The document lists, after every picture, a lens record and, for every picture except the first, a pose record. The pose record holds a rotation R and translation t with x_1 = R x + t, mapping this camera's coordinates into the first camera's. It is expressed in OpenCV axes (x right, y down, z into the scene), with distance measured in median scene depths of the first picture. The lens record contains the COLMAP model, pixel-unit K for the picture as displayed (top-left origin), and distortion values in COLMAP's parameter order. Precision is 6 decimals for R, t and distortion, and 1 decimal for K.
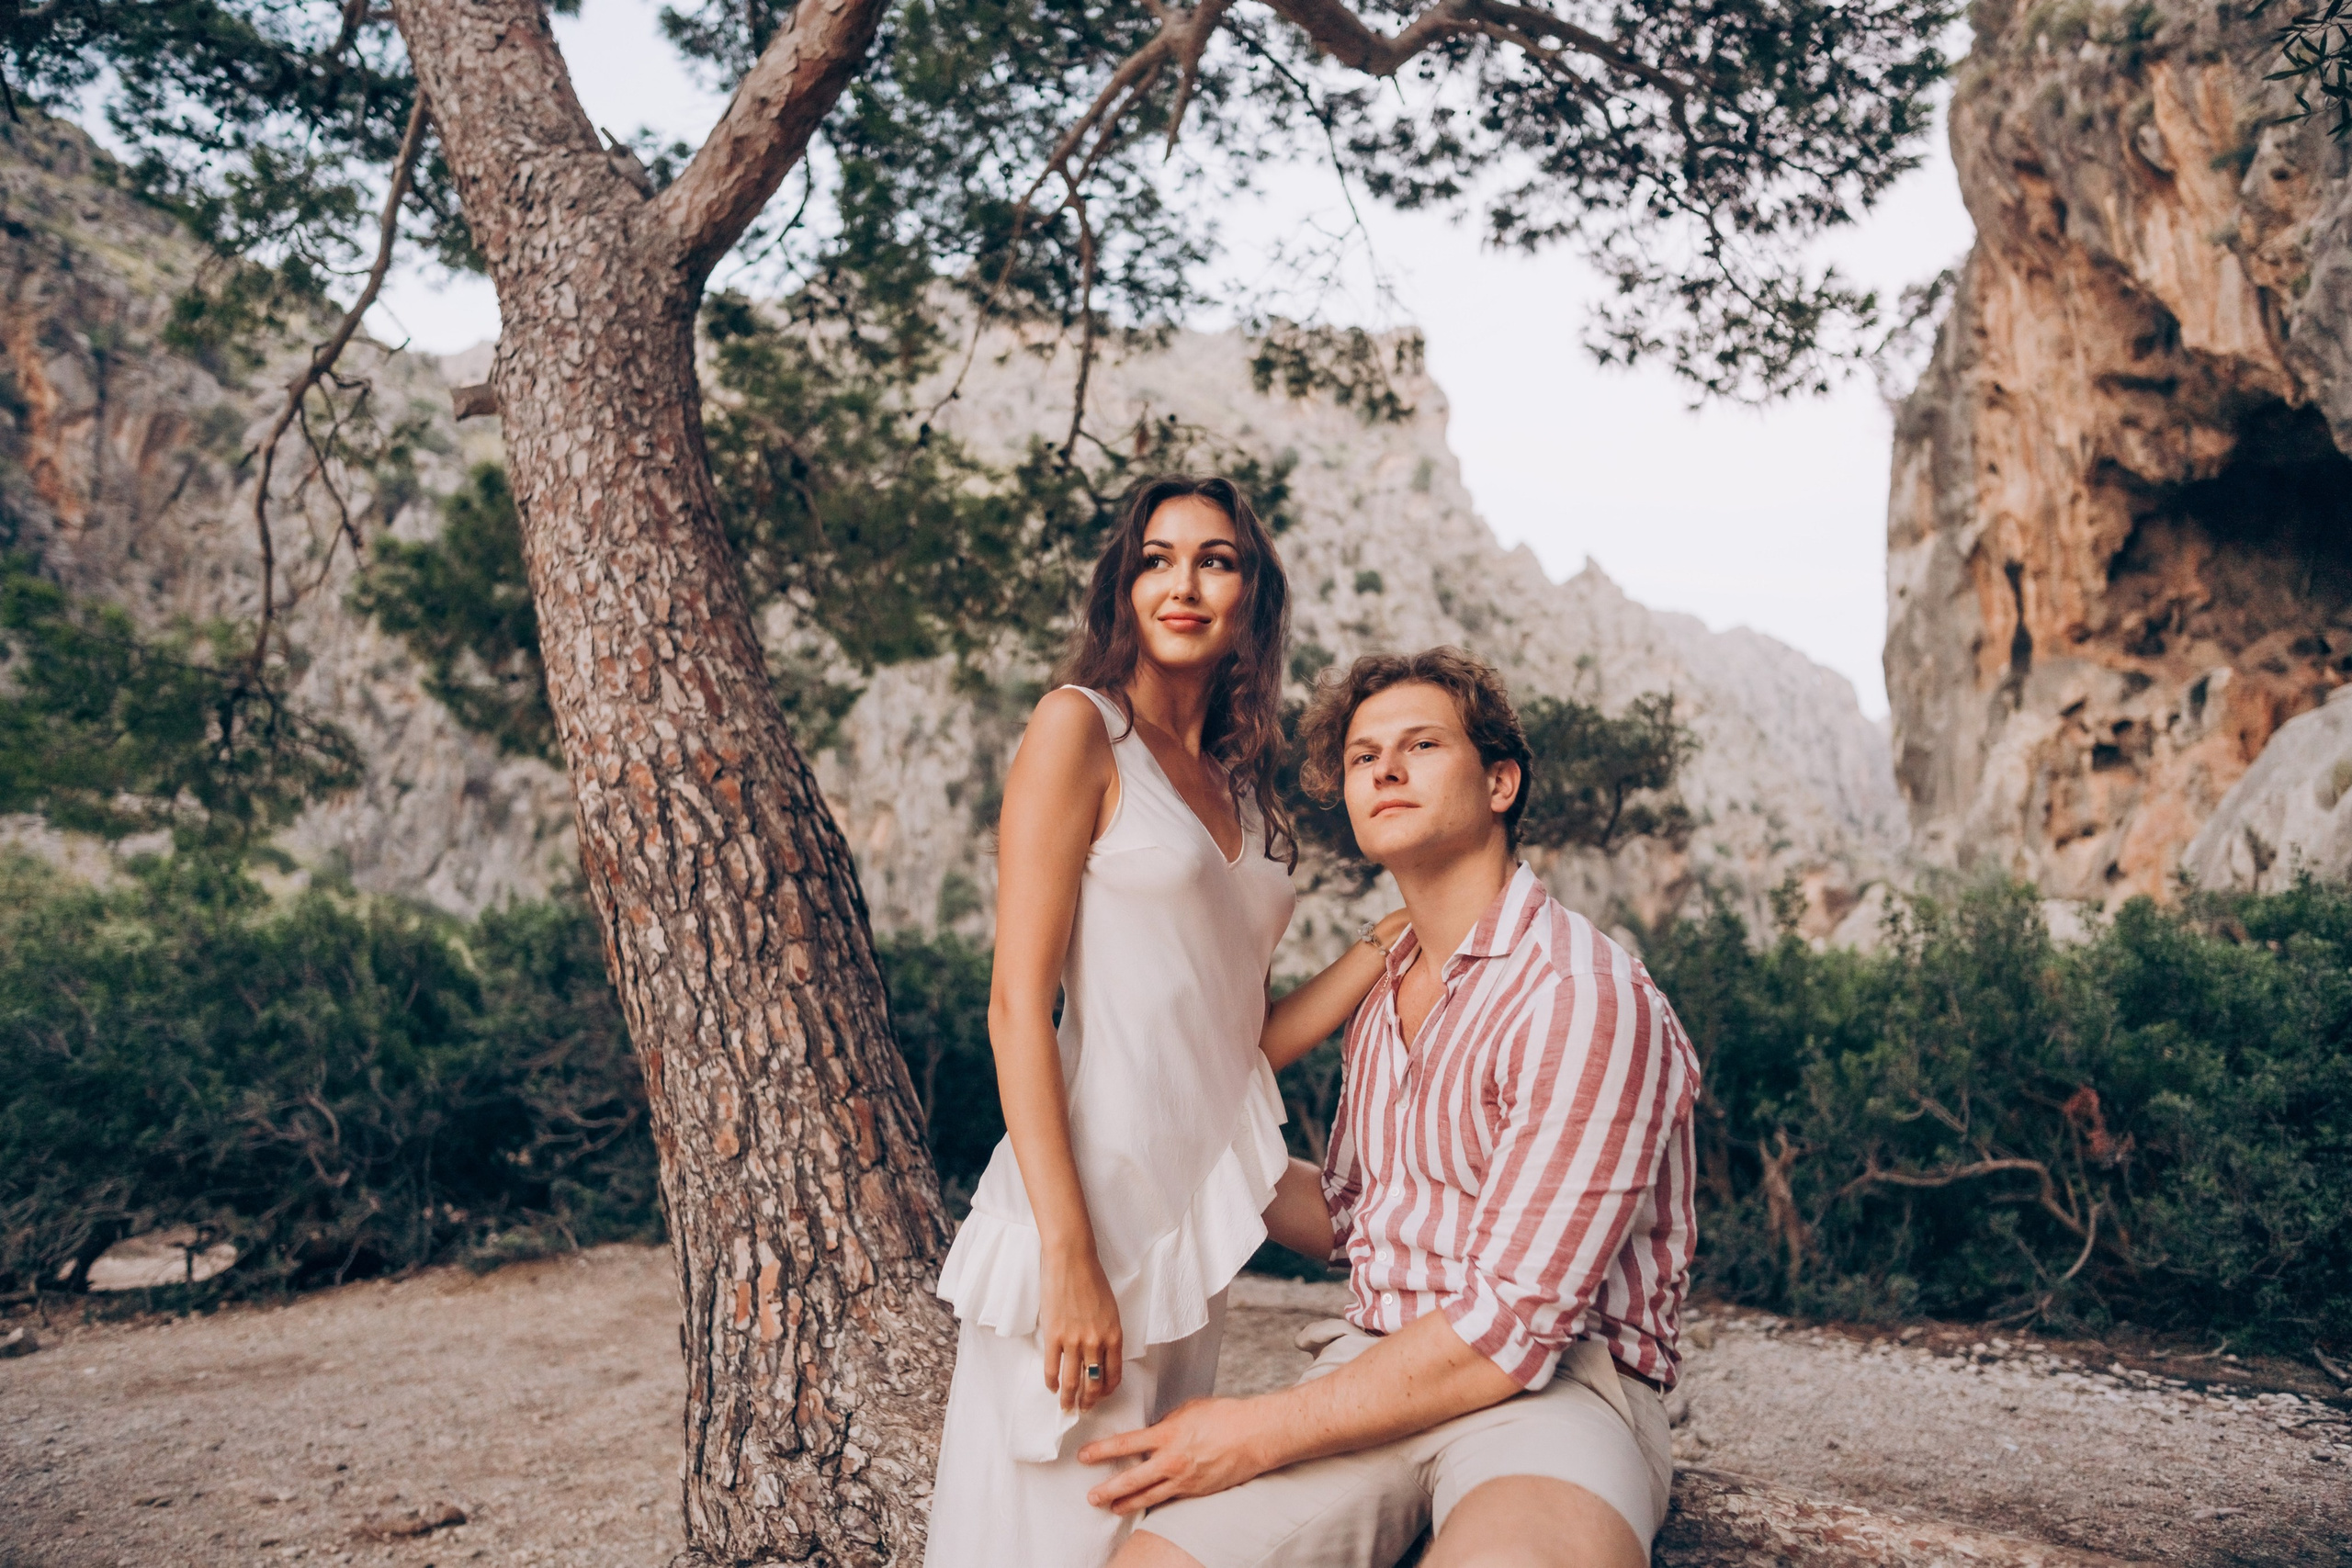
lens RADIAL K [[1624.8, 0, 1167.9], [0, 1624.8, 754.0], [0, 0, 1]] dist [-0.065590, 0.086546]
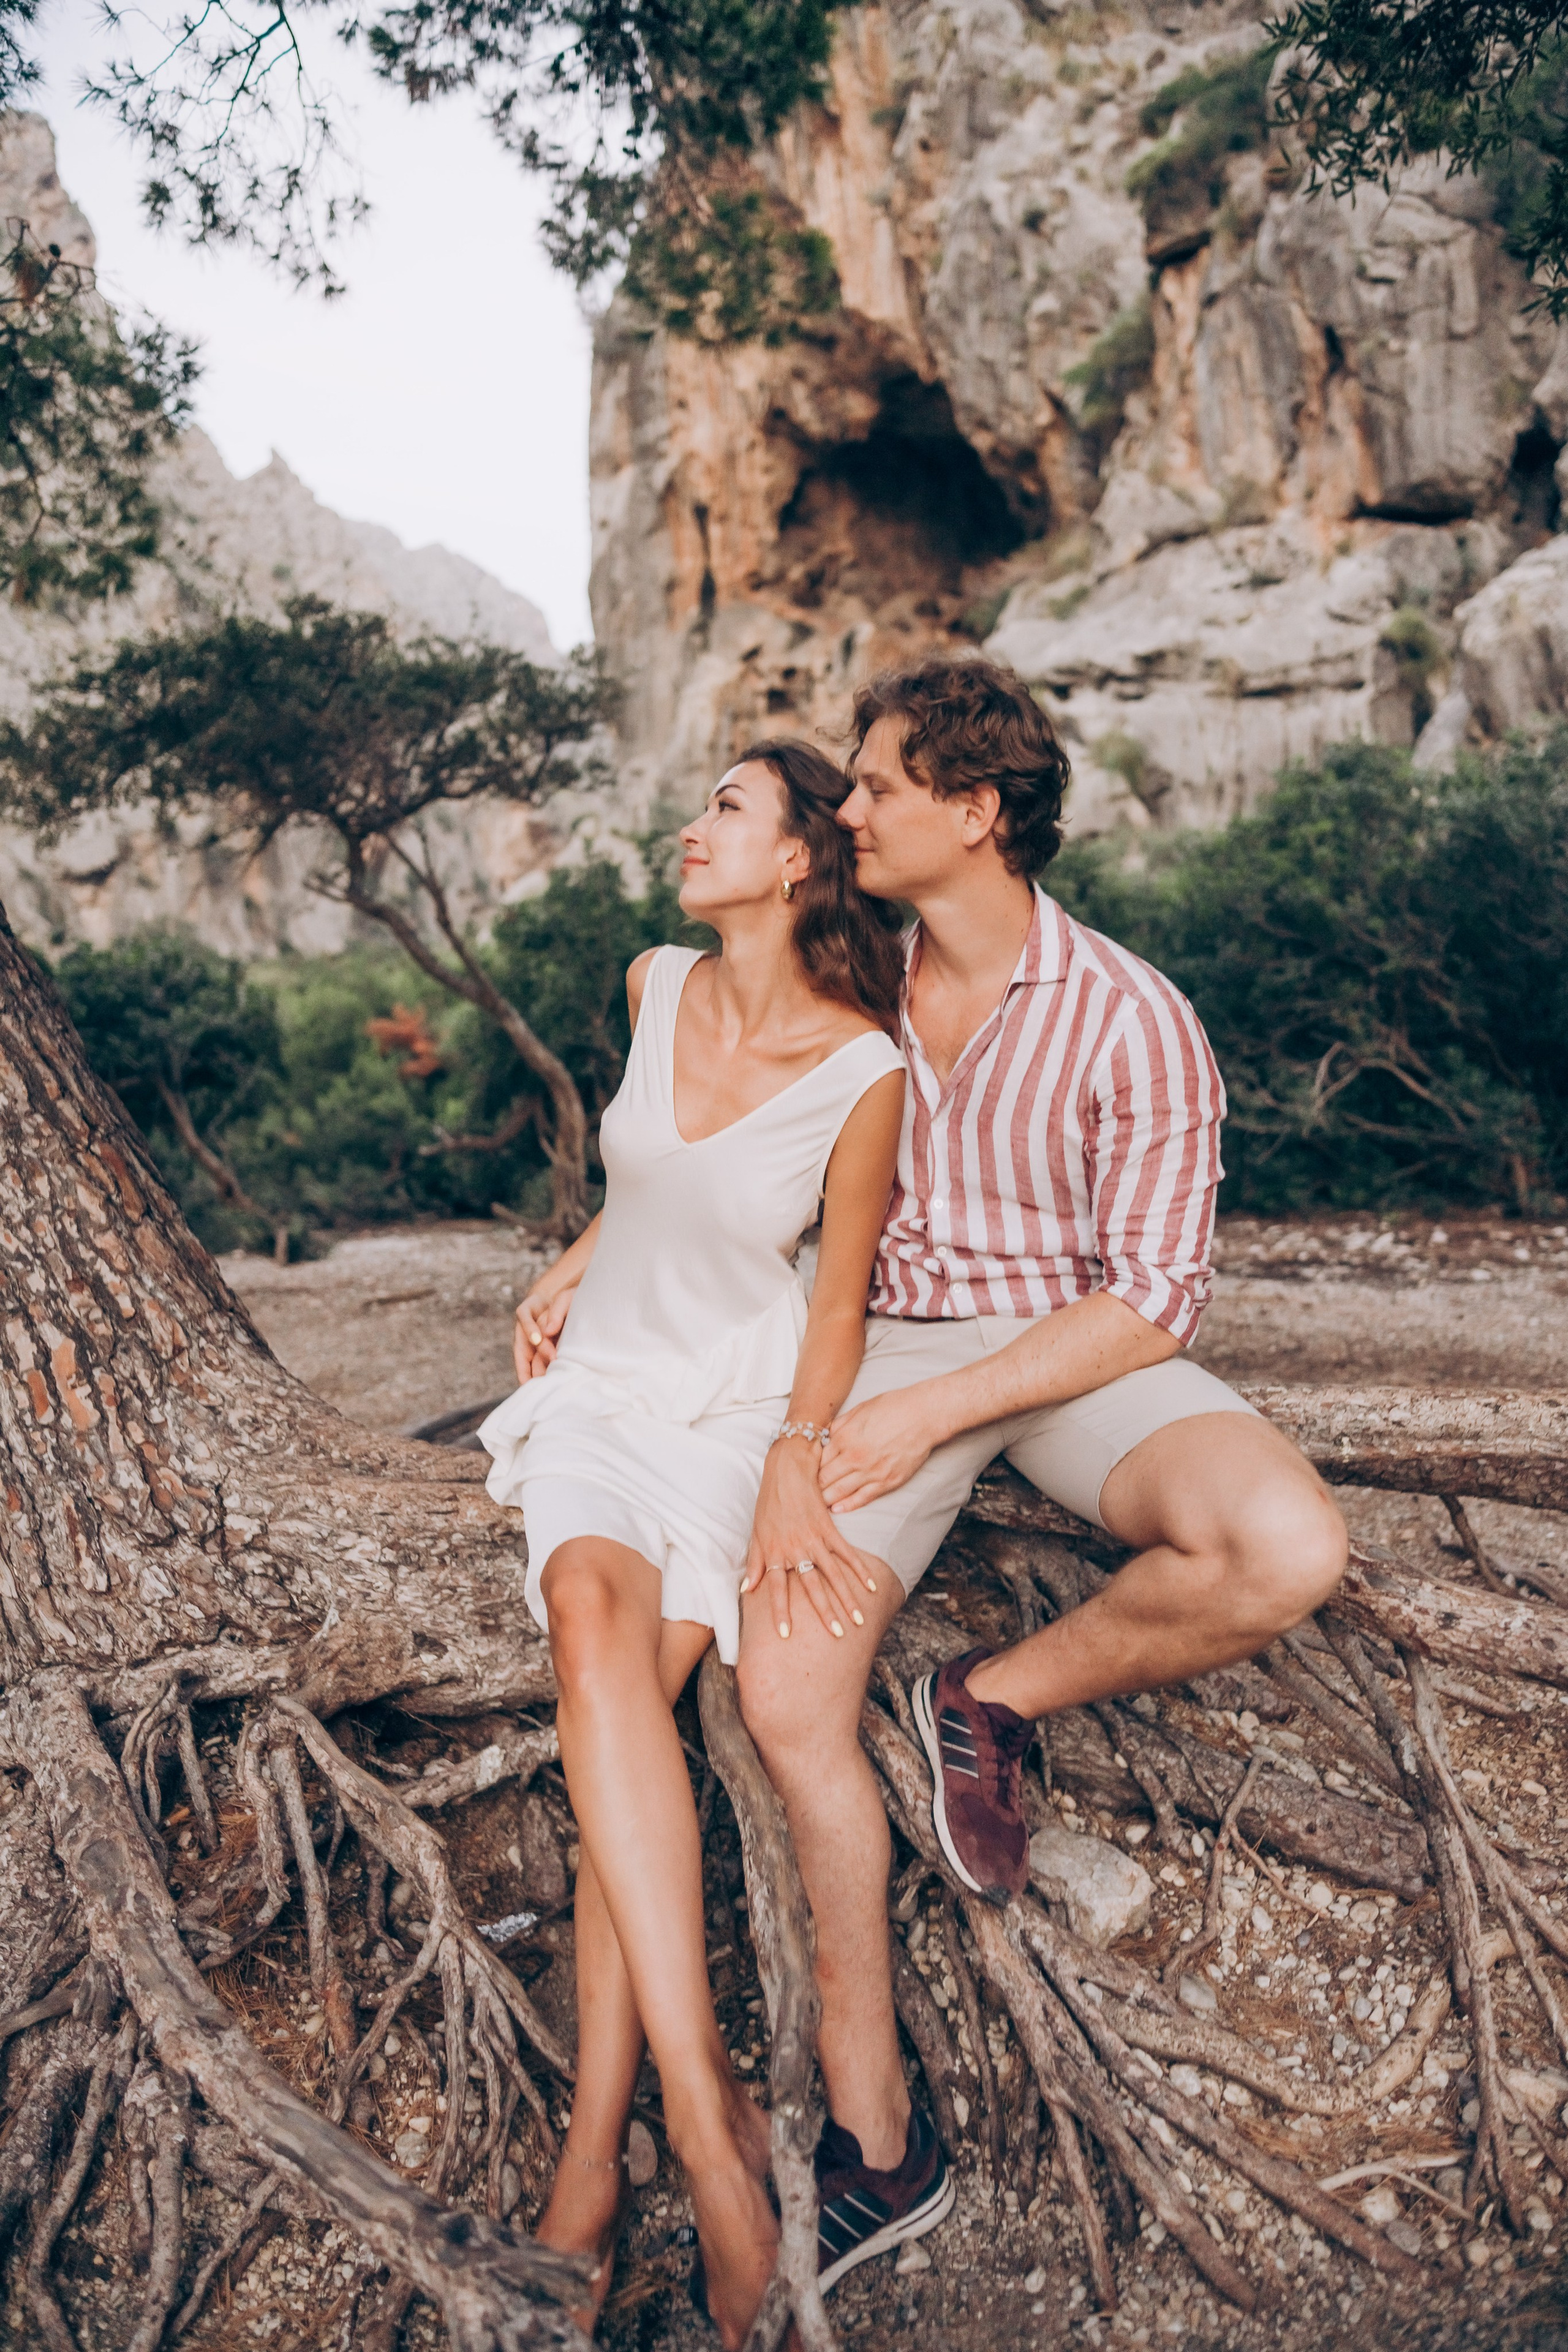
lens RADIAL K [[1616.3, 0, 836.8], [0, 1616.3, 1166.7], [0, 0, 1]] dist [-0.030666, 0.031409]
pose [[0.839038, -0.113293, 0.532147, -0.326619], [-0.046491, 0.959573, 0.277594, -0.028690], [-0.542083, -0.257652, 0.799851, 0.113316]]
